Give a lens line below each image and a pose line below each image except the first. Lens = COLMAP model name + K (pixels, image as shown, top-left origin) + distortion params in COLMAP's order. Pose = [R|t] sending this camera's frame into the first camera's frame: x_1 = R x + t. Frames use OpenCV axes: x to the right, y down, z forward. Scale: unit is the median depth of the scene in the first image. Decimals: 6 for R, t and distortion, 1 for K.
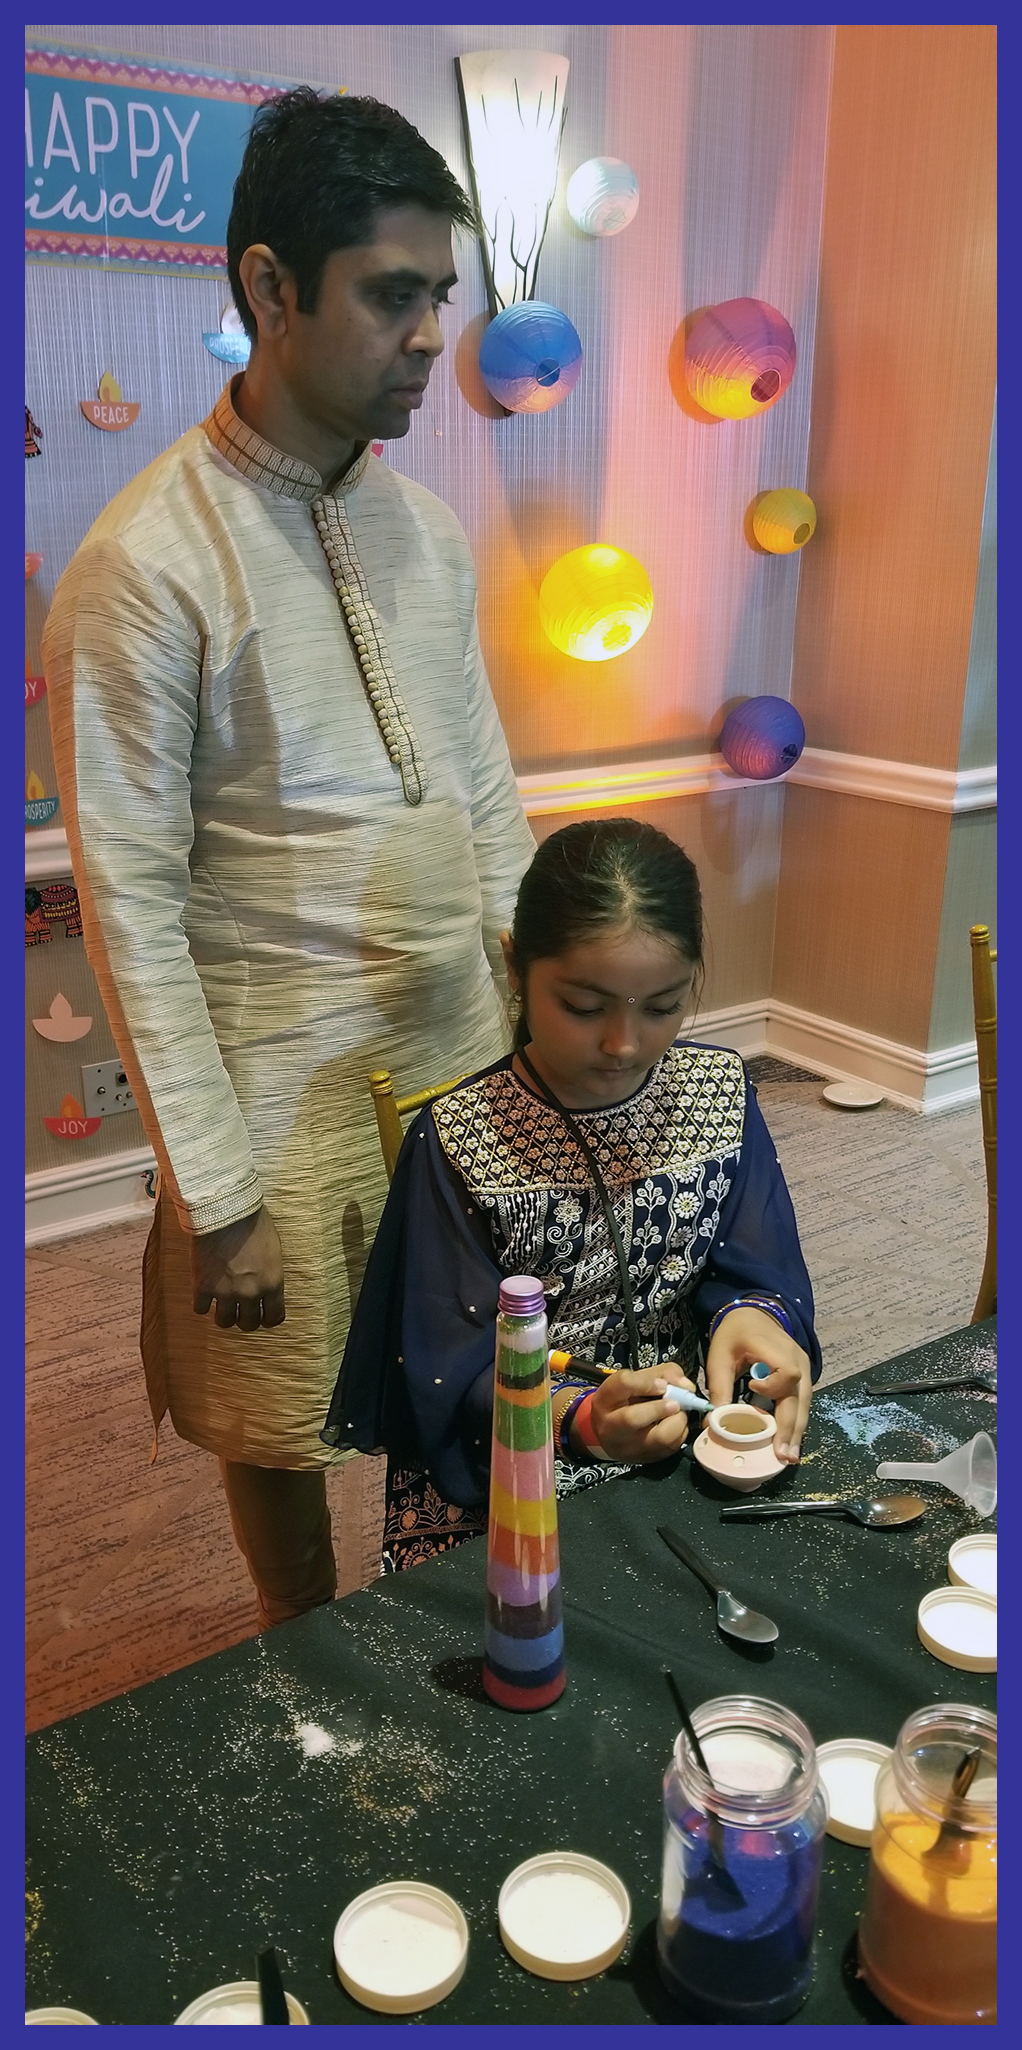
lens RADIAL K [[1567.8, 0, 524.5], [0, 1567.8, 1043.1], [0, 0, 1]] dist [0.029561, -0.071343]
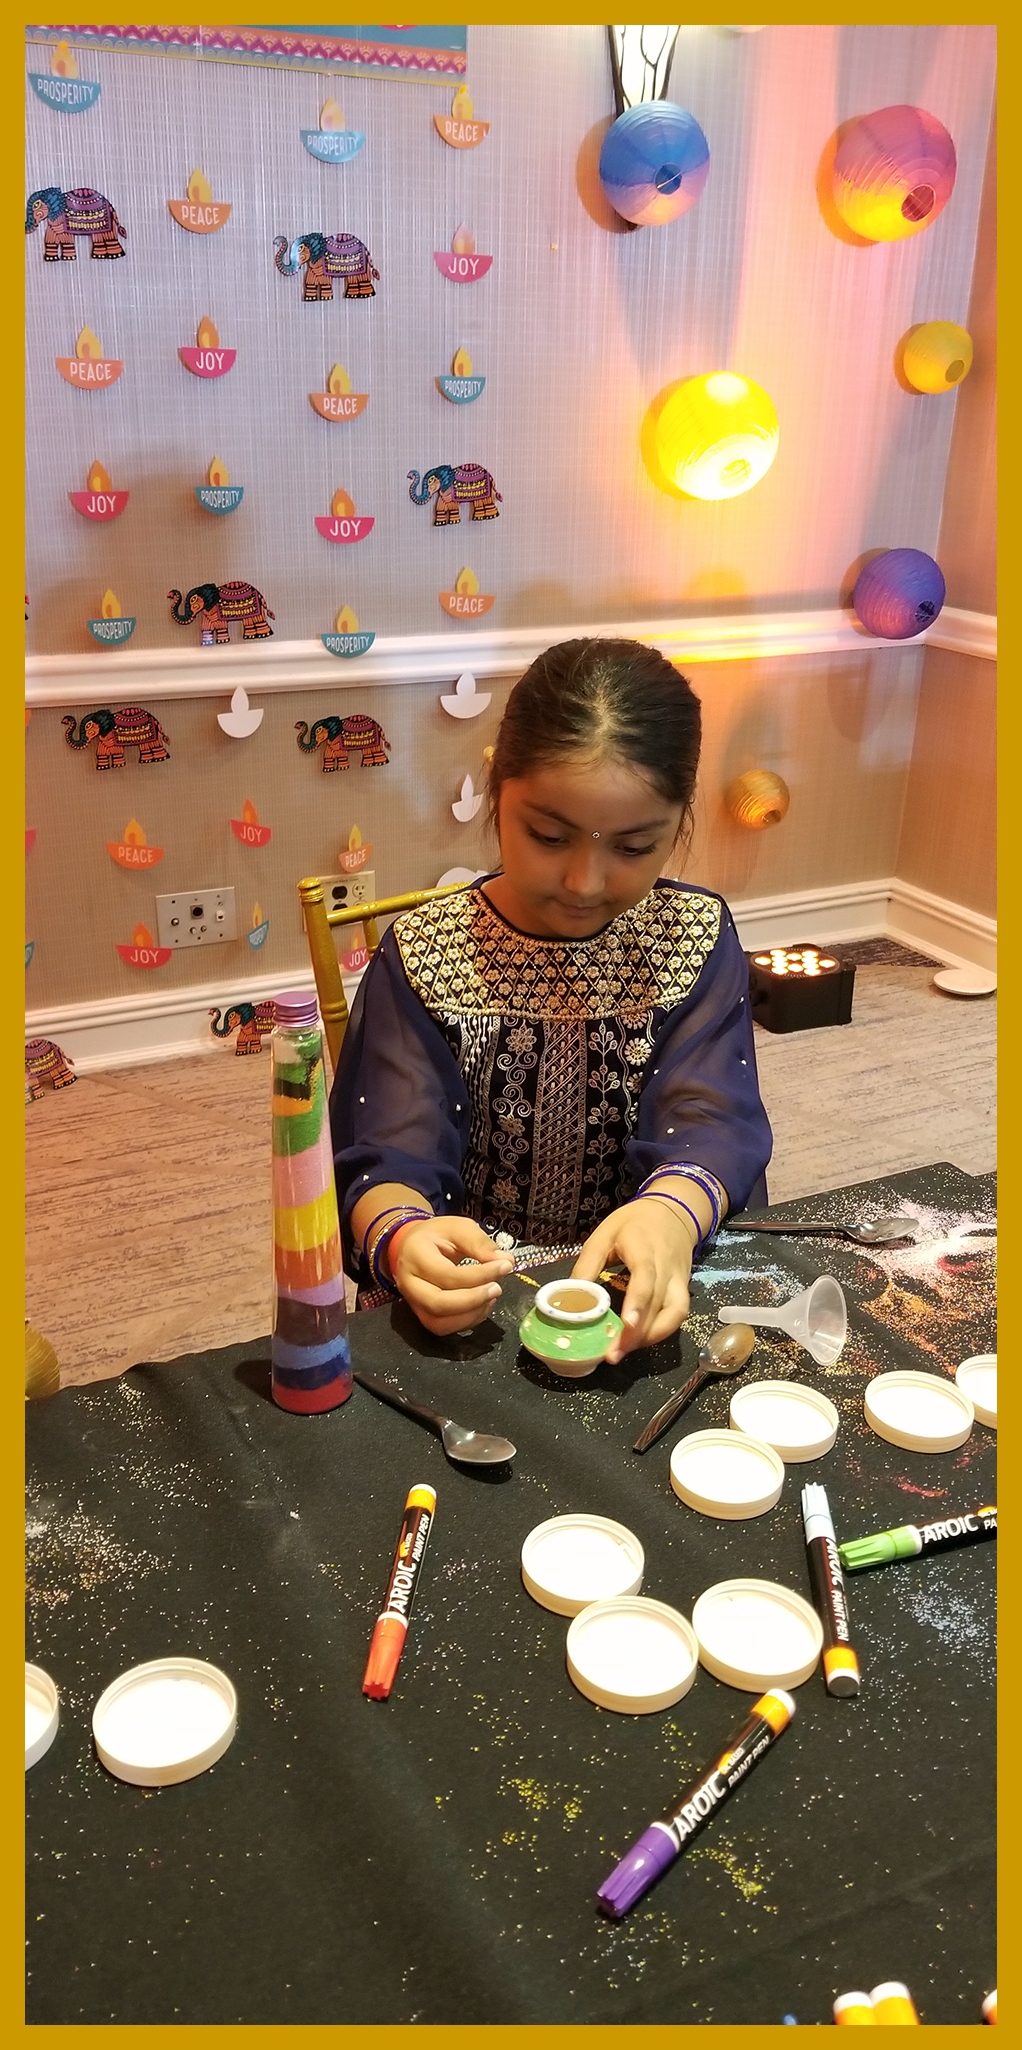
lens RADIAL K [[1567.8, 0, 544.6], [0, 1567.8, 1047.7], [0, 0, 1]] dist [0.029561, -0.071343]
pose [[0.990609, 0.069396, -0.117804, 0.095095], [-0.061450, 0.995667, 0.069797, 0.028580], [0.122137, -0.061903, 0.990581, 0.039551]]
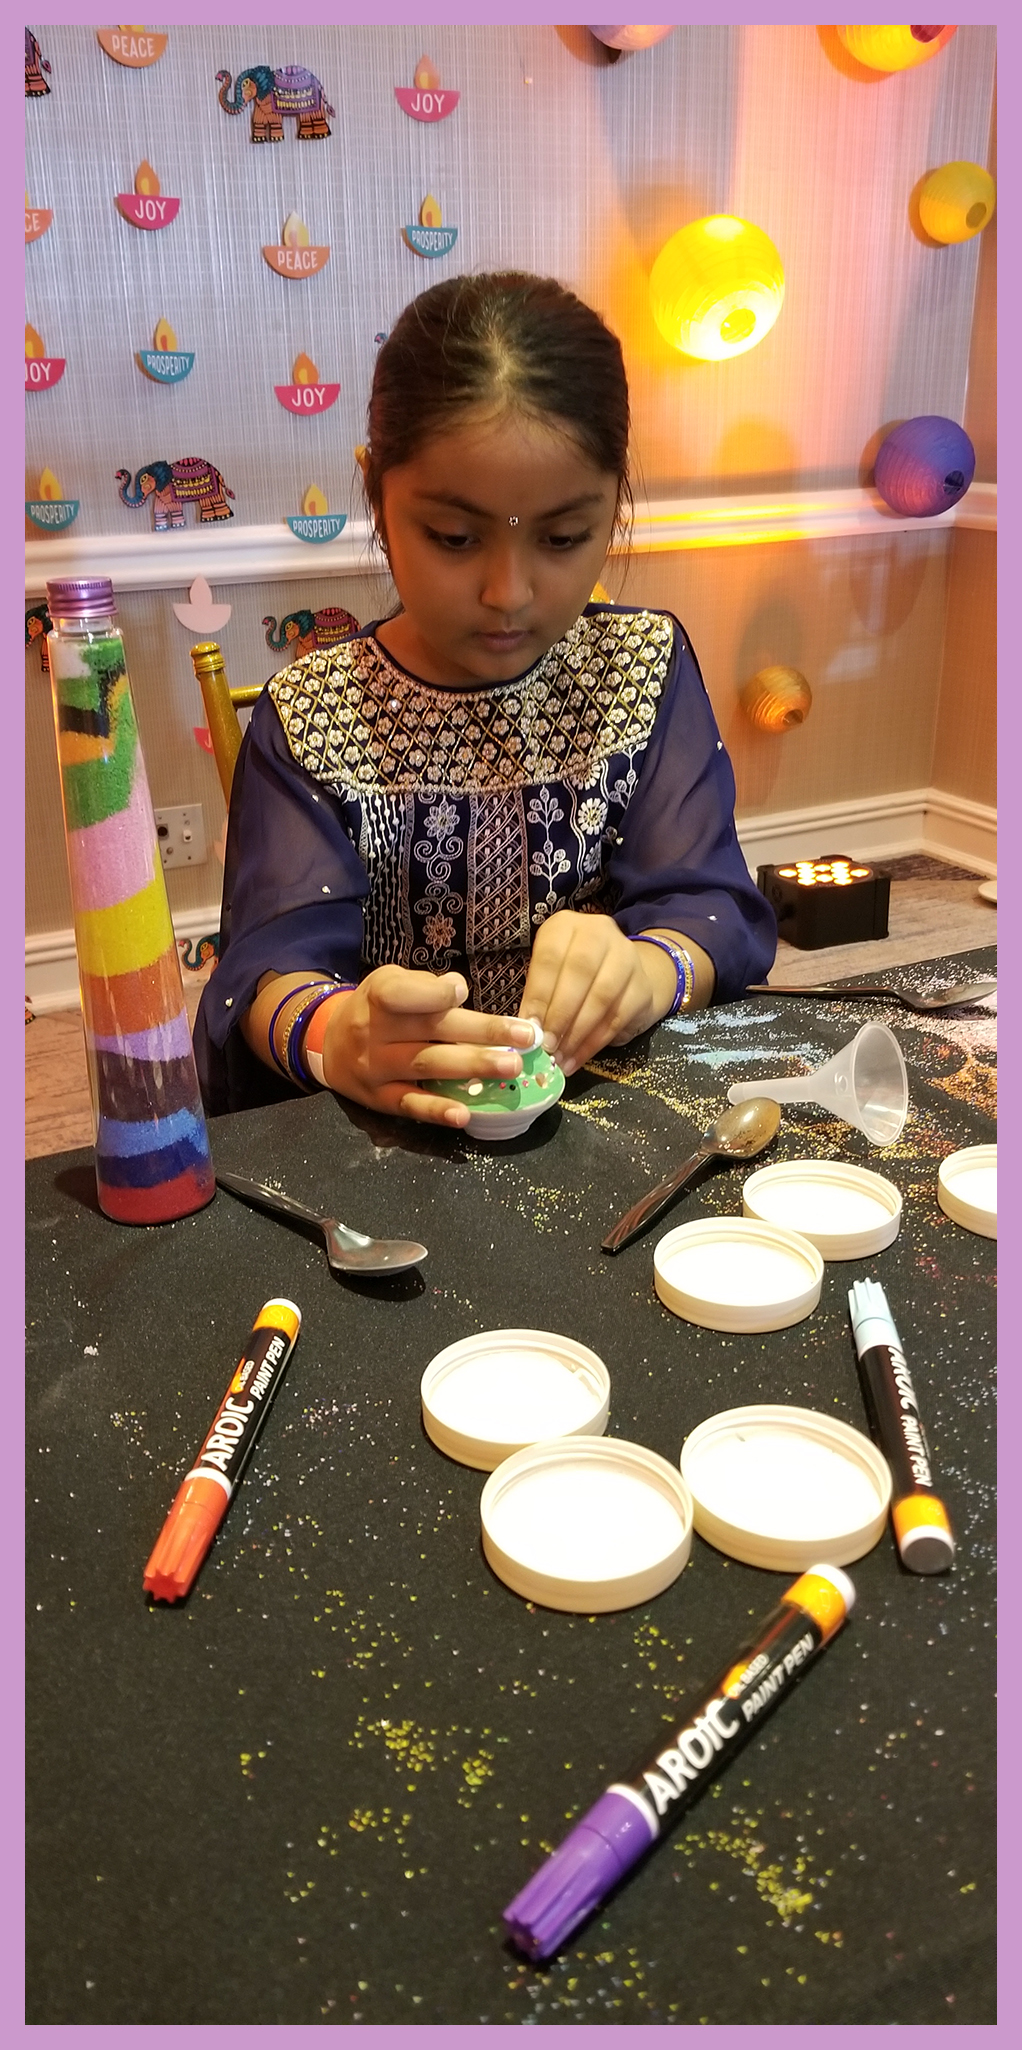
lens RADIAL K [[1567.8, 0, 542.6], [0, 1567.8, 1041.7], [0, 0, 1]] dist [0.029561, -0.071343]
pose [[0.989516, 0.034127, -0.140335, 0.102627], [-0.025410, 0.997662, 0.063446, 0.090293], [0.142172, -0.059215, 0.988069, 0.142219]]
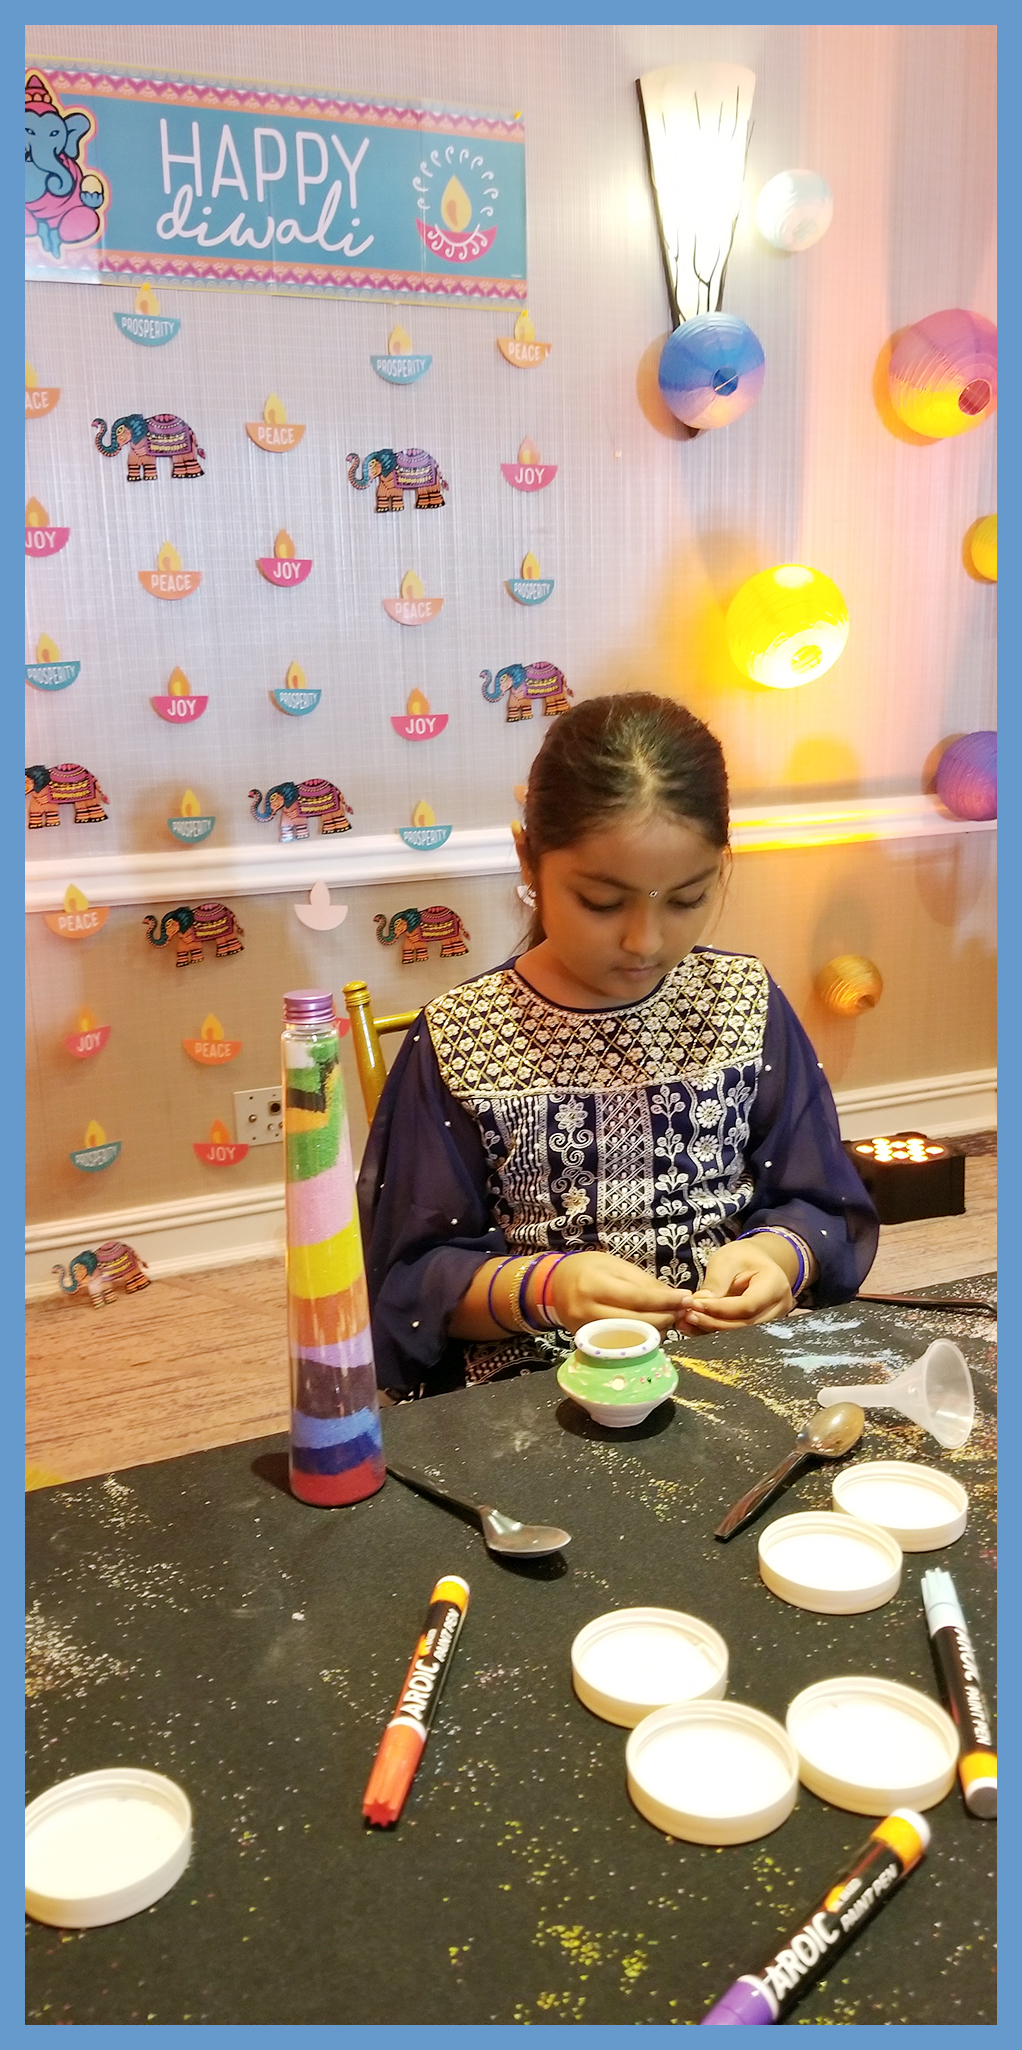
lens RADIAL K [[1567.8, 0, 531.7], [0, 1567.8, 1048.3], [0, 0, 1]] dist [0.029561, -0.071343]
pose [[0.980153, 0.014019, -0.197744, 0.101853], [-0.032524, 0.995352, -0.090646, 0.076075], [0.195554, 0.095278, 0.976054, 0.087016]]
